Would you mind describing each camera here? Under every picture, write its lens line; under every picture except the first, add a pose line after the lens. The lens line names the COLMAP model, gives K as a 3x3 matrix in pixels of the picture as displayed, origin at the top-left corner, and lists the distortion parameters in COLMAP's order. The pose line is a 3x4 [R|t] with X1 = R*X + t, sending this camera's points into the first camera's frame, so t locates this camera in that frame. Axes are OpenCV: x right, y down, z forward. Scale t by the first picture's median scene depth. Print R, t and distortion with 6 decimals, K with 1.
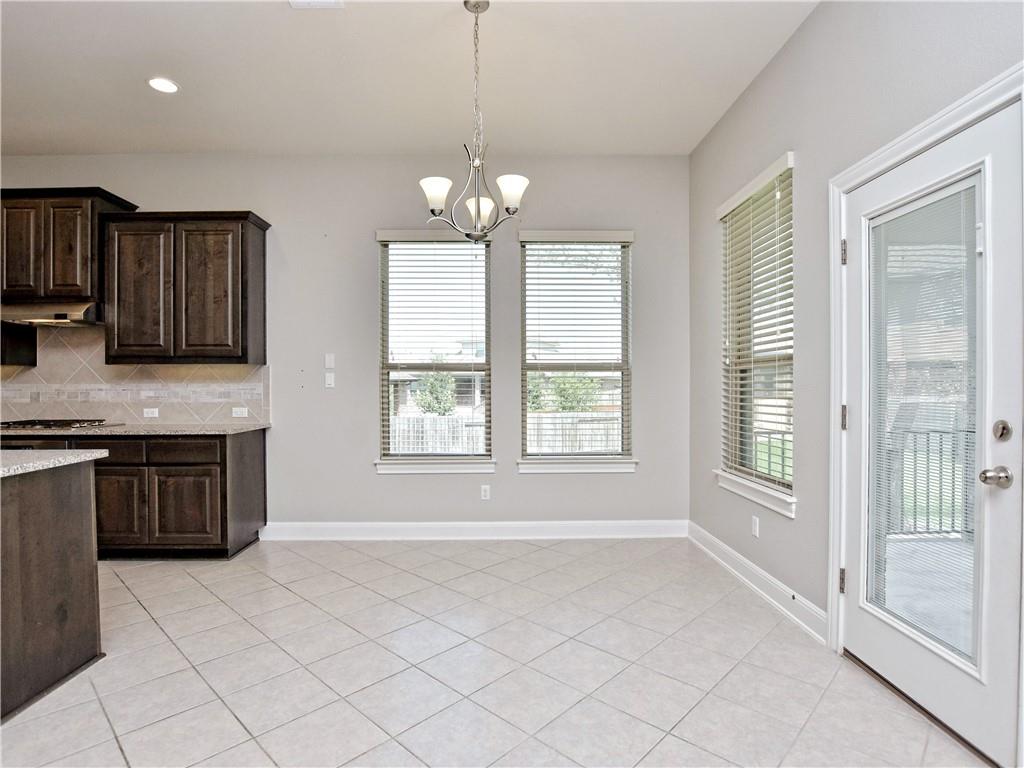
lens RADIAL K [[536.0, 0, 512.0], [0, 536.0, 384.0], [0, 0, 1]] dist [-0.001935, -0.000631]
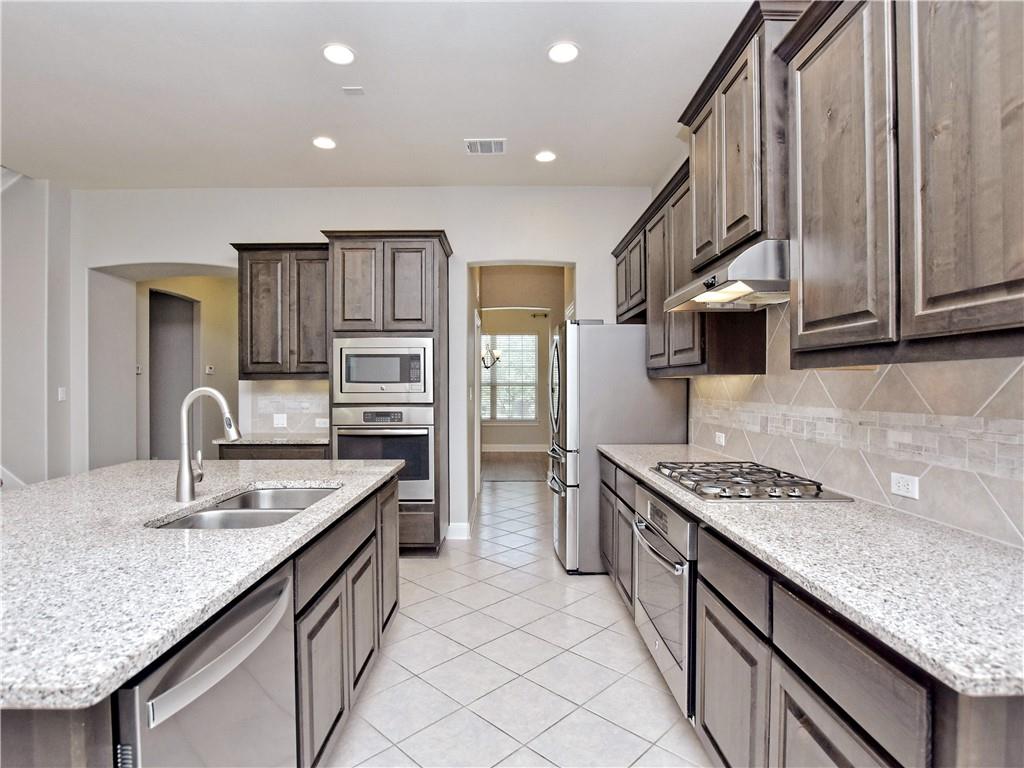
lens RADIAL K [[536.0, 0, 512.0], [0, 536.0, 384.0], [0, 0, 1]] dist [-0.001935, -0.000631]
pose [[-0.009035, 0.001768, -0.999958, -0.290044], [0.001603, 0.999997, 0.001754, -0.025105], [0.999958, -0.001587, -0.009037, 0.758919]]
